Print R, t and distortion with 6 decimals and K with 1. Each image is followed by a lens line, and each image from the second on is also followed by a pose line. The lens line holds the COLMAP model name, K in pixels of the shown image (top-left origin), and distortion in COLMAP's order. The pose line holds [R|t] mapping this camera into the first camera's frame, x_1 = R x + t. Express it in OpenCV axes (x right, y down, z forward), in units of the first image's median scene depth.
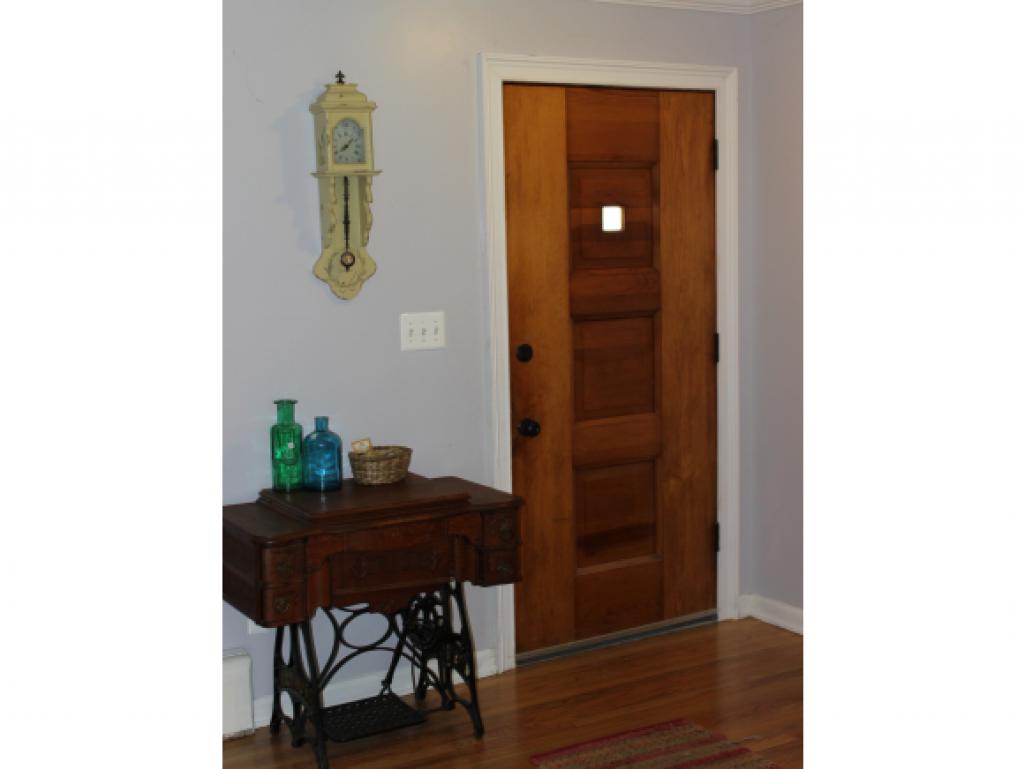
lens RADIAL K [[1242.9, 0, 512.0], [0, 1242.9, 384.5], [0, 0, 1]] dist [-0.012338, -0.002544]
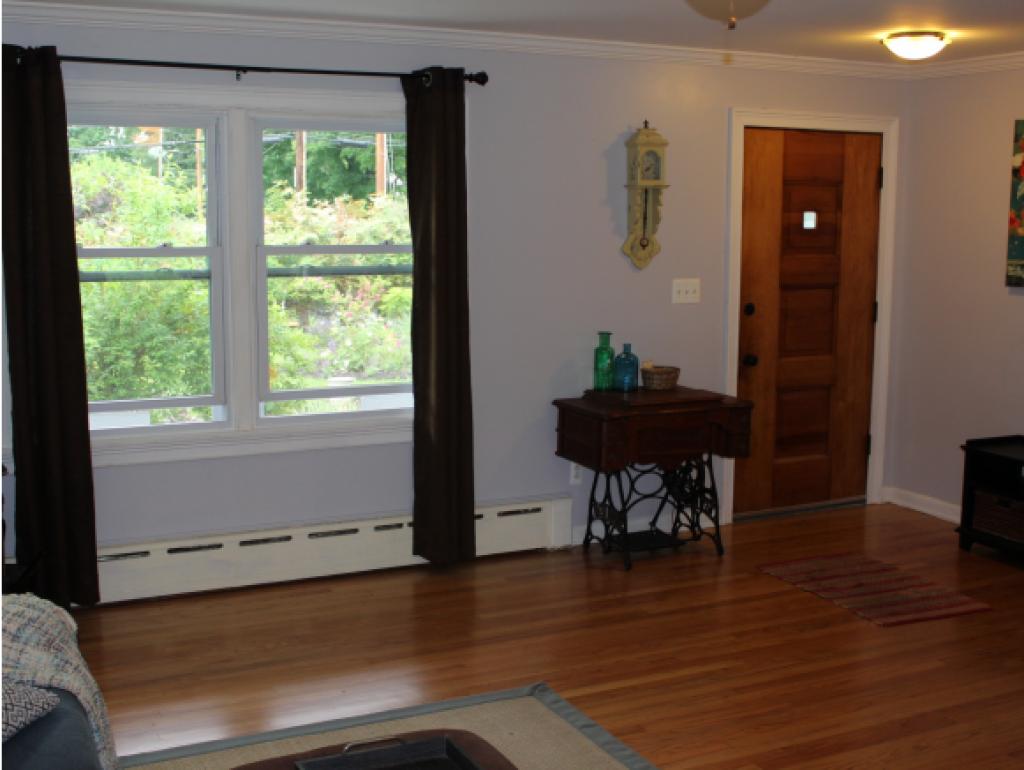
lens RADIAL K [[1225.1, 0, 512.0], [0, 1225.1, 385.0], [0, 0, 1]] dist [-0.081858, 0.044975]
pose [[0.996985, 0.039648, -0.066694, -0.183892], [-0.038211, 0.999012, 0.022693, 0.045759], [0.067528, -0.020076, 0.997515, -0.504386]]
